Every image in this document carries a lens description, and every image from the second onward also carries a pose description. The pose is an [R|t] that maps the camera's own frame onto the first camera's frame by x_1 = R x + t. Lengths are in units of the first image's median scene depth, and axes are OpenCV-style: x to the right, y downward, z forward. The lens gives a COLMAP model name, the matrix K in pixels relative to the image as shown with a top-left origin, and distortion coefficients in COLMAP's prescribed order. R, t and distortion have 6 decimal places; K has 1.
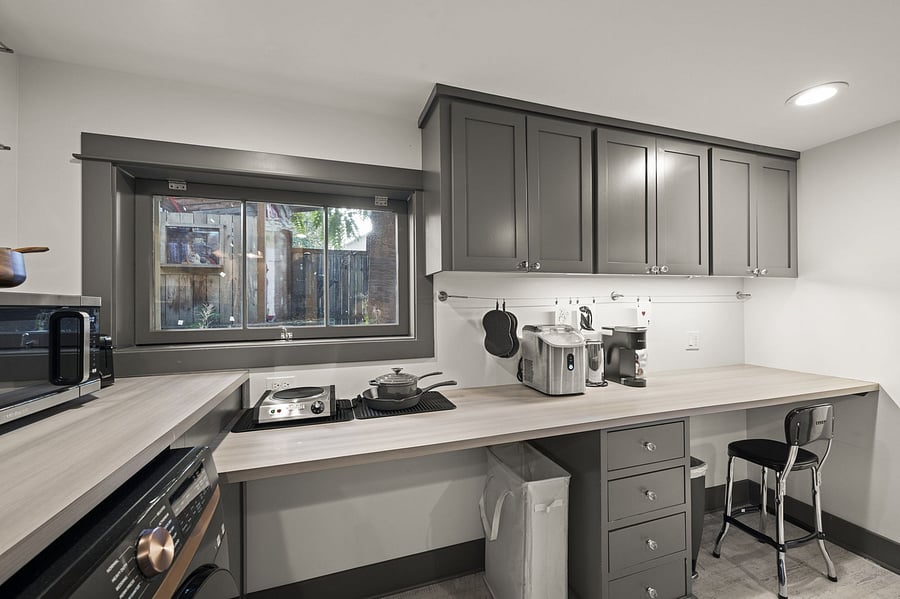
lens RADIAL K [[364.2, 0, 456.9], [0, 364.2, 304.4], [0, 0, 1]] dist [0.002829, -0.000106]
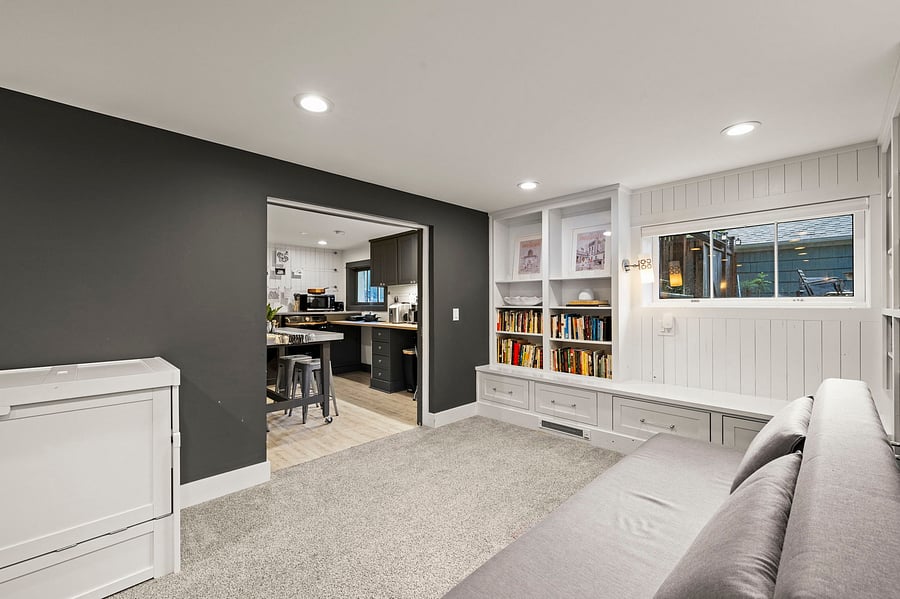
lens RADIAL K [[384.4, 0, 449.9], [0, 384.4, 301.7], [0, 0, 1]] dist [0.003186, 0.000091]
pose [[0.427284, 0.000740, -0.904117, 3.305702], [0.001743, 0.999997, 0.001643, 0.048312], [0.904116, -0.002277, 0.427282, 0.010773]]
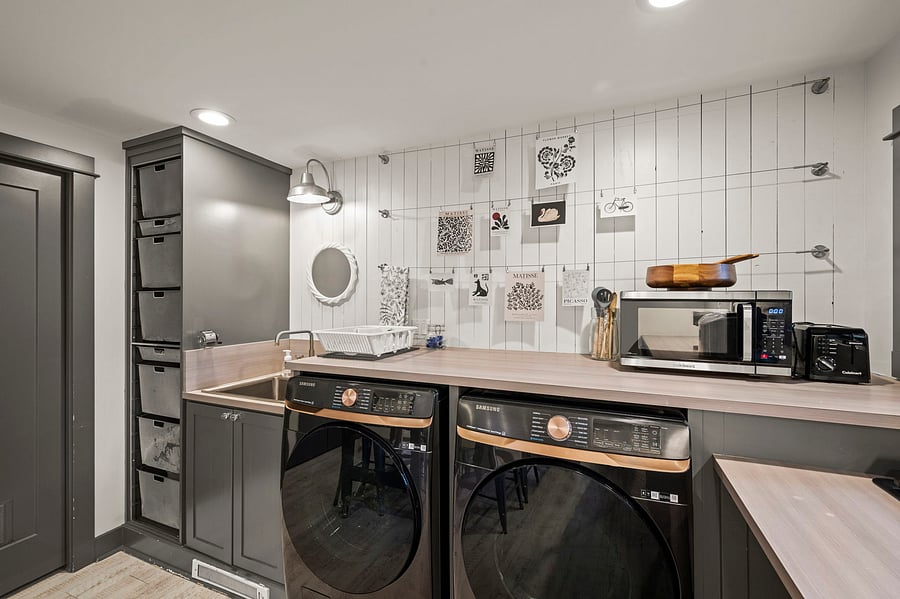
lens RADIAL K [[384.4, 0, 452.2], [0, 384.4, 297.0], [0, 0, 1]] dist [0.003186, 0.000091]
pose [[-0.656394, 0.008838, -0.754366, 0.319438], [0.011121, 0.999936, 0.002039, -0.011661], [0.754336, -0.007051, -0.656451, 0.591436]]
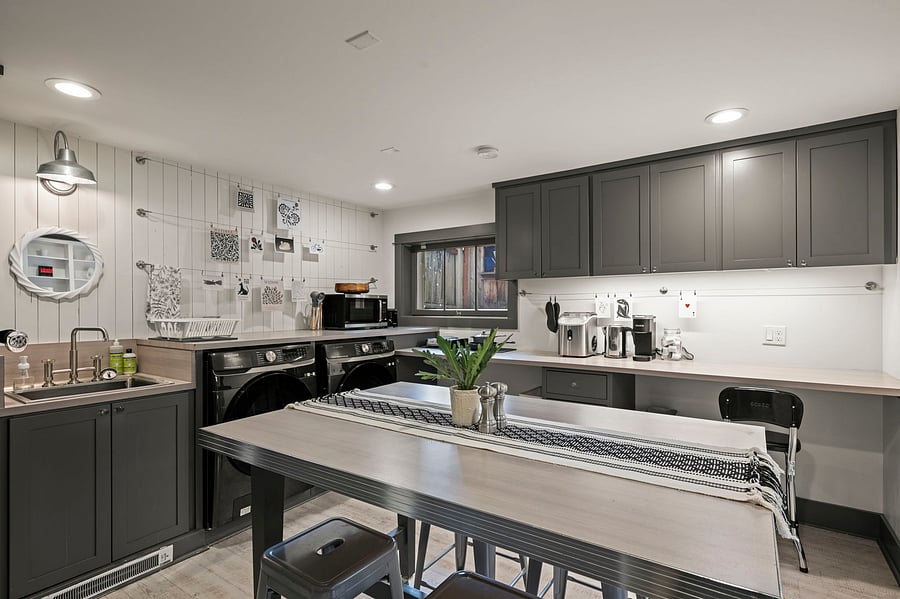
lens RADIAL K [[432.9, 0, 452.2], [0, 432.9, 303.8], [0, 0, 1]] dist [0.001844, -0.000106]
pose [[0.606924, 0.006181, -0.794736, 1.316887], [-0.001468, 0.999977, 0.006657, 0.012822], [0.794758, -0.002874, 0.606919, -0.448966]]
